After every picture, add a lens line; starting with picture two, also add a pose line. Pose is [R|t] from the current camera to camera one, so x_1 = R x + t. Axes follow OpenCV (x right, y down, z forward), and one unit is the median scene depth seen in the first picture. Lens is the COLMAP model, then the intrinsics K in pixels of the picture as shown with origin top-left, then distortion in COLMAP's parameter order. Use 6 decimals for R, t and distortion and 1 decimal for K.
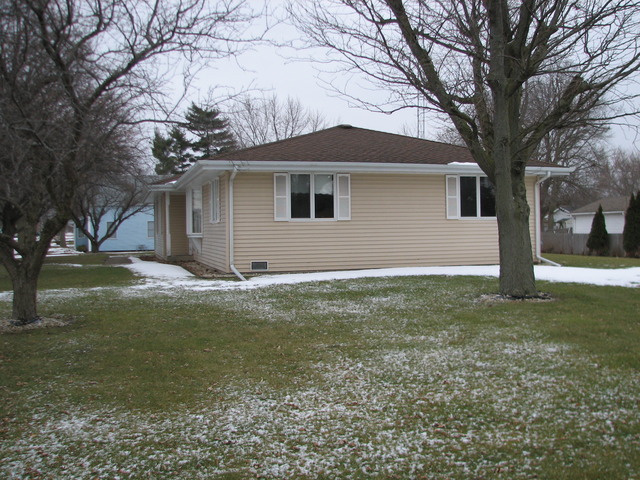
lens RADIAL K [[696.7, 0, 326.2], [0, 696.7, 242.0], [0, 0, 1]] dist [-0.111085, 0.000000]
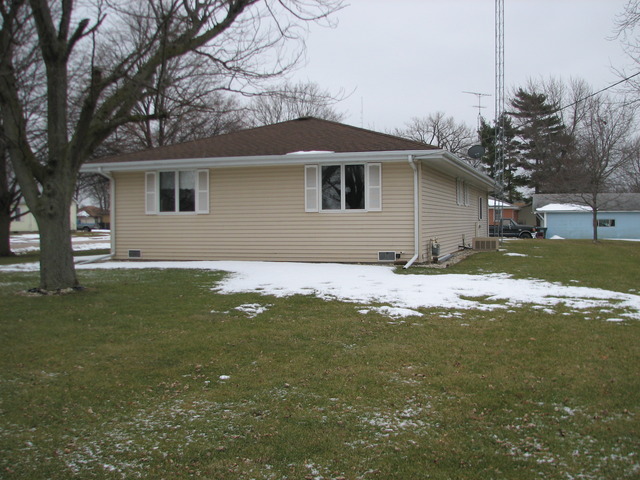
lens RADIAL K [[696.7, 0, 322.8], [0, 696.7, 245.1], [0, 0, 1]] dist [-0.111085, 0.000000]
pose [[0.822383, 0.025948, -0.568342, 0.709658], [-0.013621, 0.999571, 0.025927, -0.012156], [0.568771, -0.013581, 0.822384, 0.221925]]
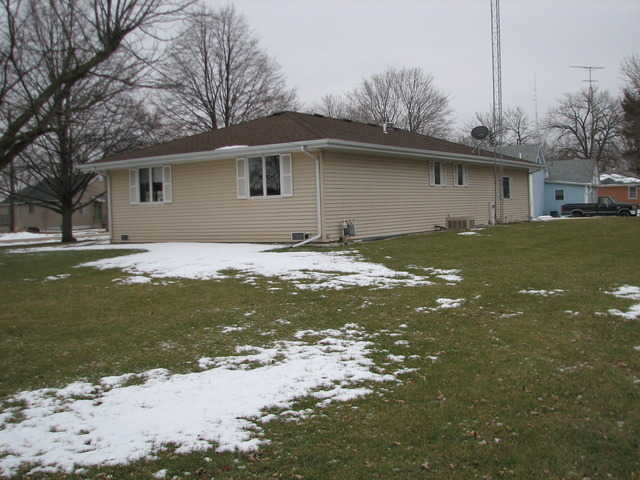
lens RADIAL K [[696.7, 0, 325.8], [0, 696.7, 238.0], [0, 0, 1]] dist [-0.111085, 0.000000]
pose [[0.638040, 0.022771, -0.769667, 1.060217], [0.011705, 0.999160, 0.039264, -0.012572], [0.769915, -0.034061, 0.637237, 0.396315]]
